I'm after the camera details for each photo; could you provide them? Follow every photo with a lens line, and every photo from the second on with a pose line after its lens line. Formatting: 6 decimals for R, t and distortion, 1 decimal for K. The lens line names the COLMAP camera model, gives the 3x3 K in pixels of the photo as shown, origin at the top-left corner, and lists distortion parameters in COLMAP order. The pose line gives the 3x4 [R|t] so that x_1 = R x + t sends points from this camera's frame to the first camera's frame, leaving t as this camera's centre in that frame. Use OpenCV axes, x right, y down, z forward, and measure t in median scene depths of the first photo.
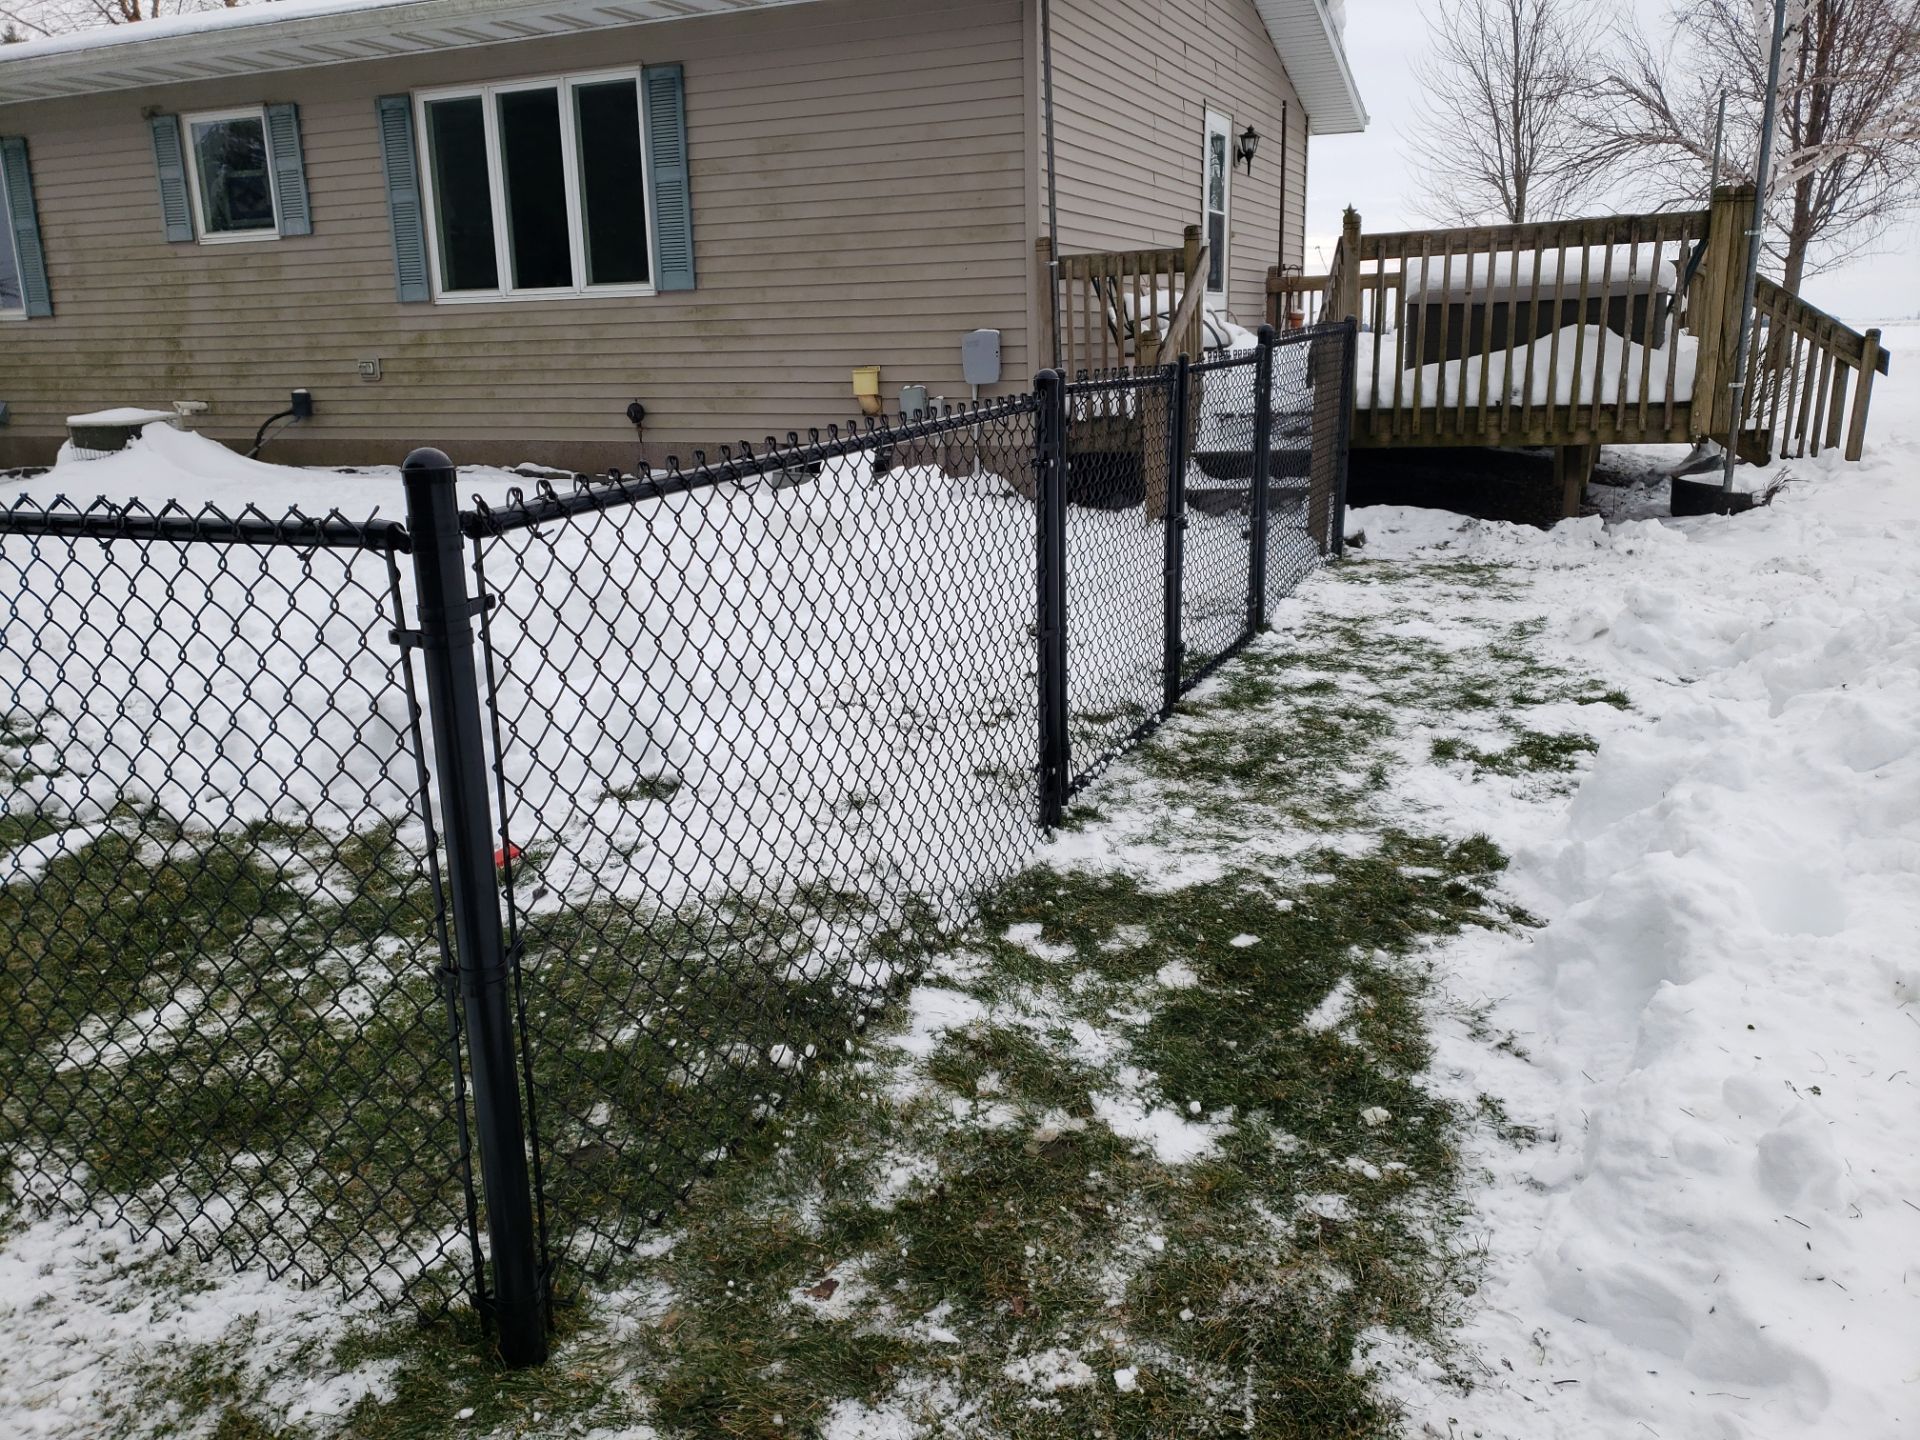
lens RADIAL K [[1489.0, 0, 932.0], [0, 1489.0, 725.9], [0, 0, 1]] dist [0.019251, 0.012311]
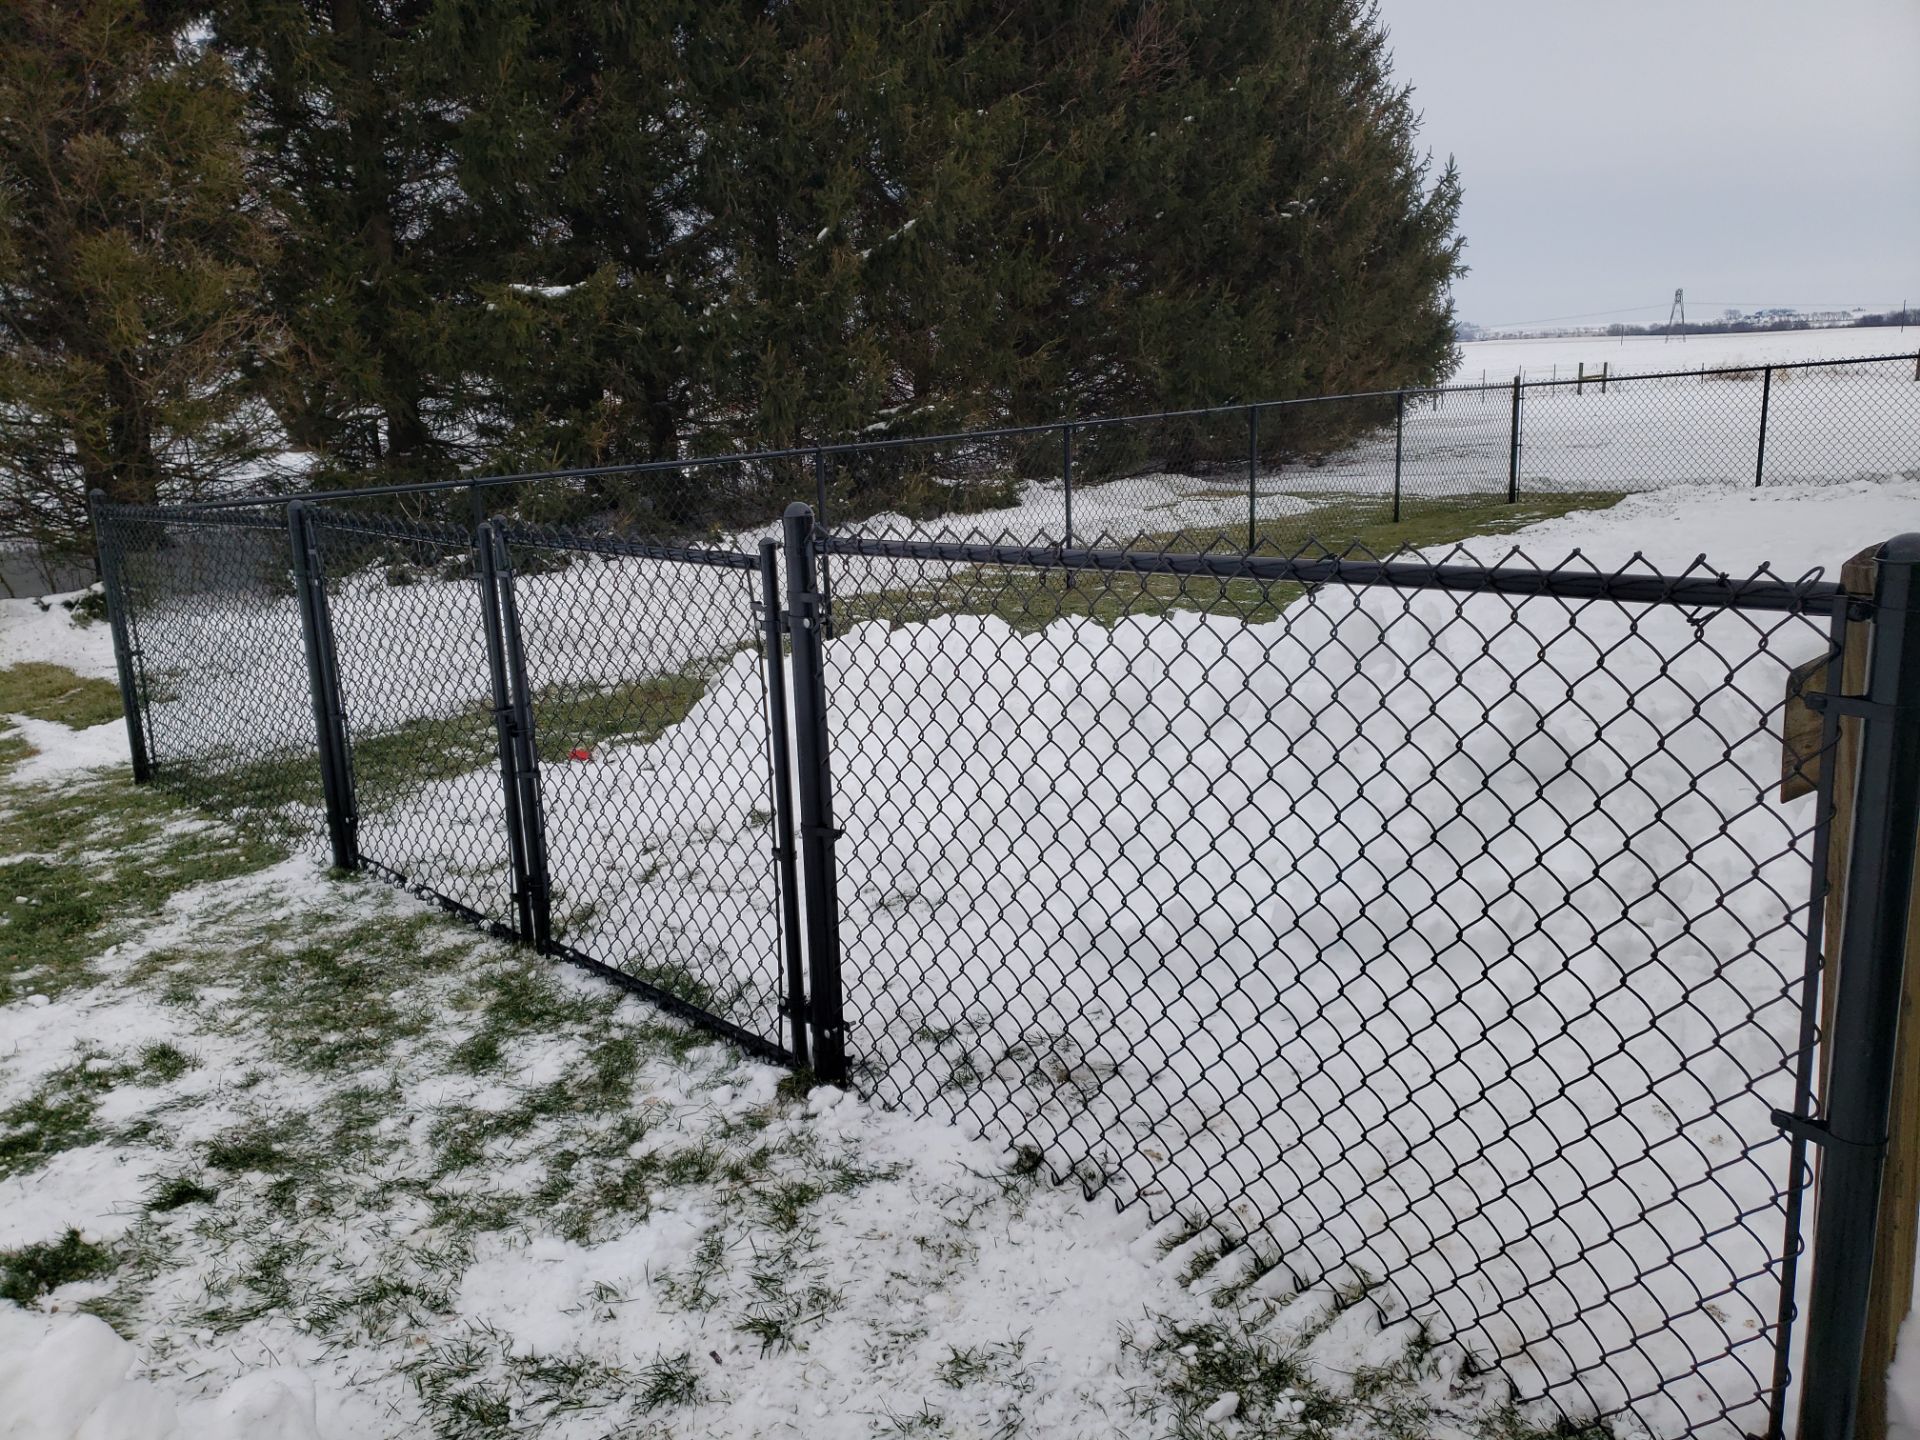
lens RADIAL K [[1489.0, 0, 932.0], [0, 1489.0, 725.9], [0, 0, 1]] dist [0.019251, 0.012311]
pose [[-0.392927, 0.241835, -0.887200, 0.829896], [-0.157279, 0.932909, 0.323951, -0.453993], [0.906019, 0.266827, -0.328530, 1.563074]]
